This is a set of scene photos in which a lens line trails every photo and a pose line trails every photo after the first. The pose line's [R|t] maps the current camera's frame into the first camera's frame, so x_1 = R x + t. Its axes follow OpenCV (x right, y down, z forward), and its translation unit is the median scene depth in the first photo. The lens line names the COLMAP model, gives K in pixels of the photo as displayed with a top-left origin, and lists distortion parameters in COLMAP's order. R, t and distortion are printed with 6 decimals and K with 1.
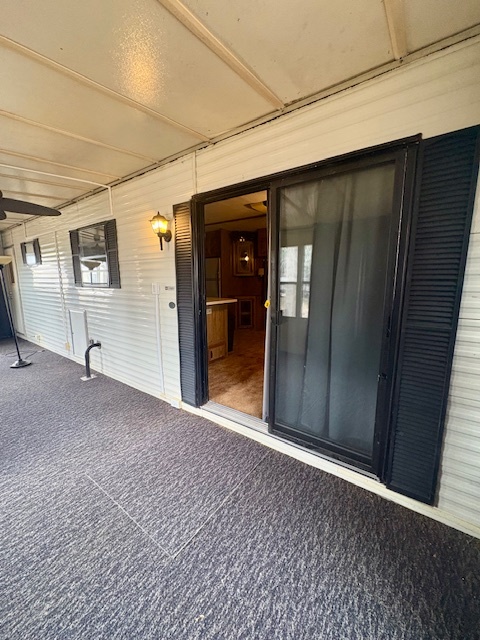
lens RADIAL K [[254.9, 0, 240.0], [0, 254.9, 320.0], [0, 0, 1]] dist [0.000404, -0.000010]
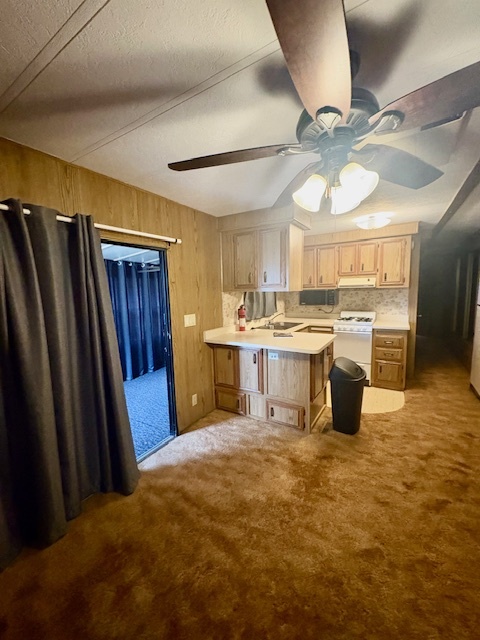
lens RADIAL K [[254.9, 0, 240.0], [0, 254.9, 320.0], [0, 0, 1]] dist [0.000404, -0.000010]
pose [[0.086303, 0.113428, -0.989791, 0.843359], [-0.143313, 0.984578, 0.100335, -0.277108], [0.985907, 0.133190, 0.101228, 1.090551]]
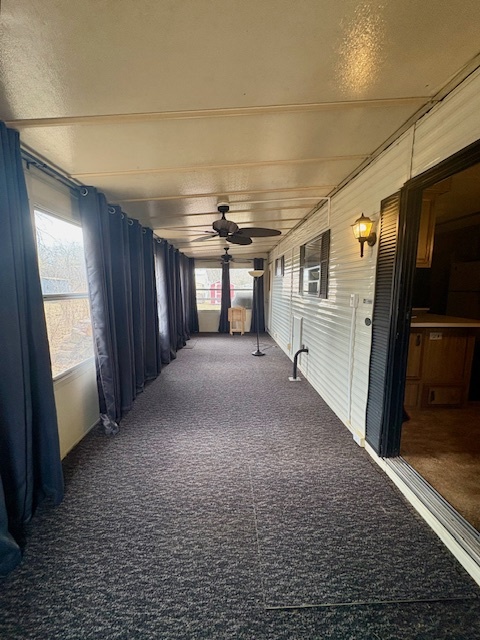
lens RADIAL K [[261.2, 0, 240.0], [0, 261.2, 320.0], [0, 0, 1]] dist [-0.000729, 0.000243]
pose [[0.621357, 0.108250, -0.776014, 0.135902], [-0.136960, 0.990168, 0.028459, -0.030441], [0.771465, 0.088600, 0.630073, 0.138017]]
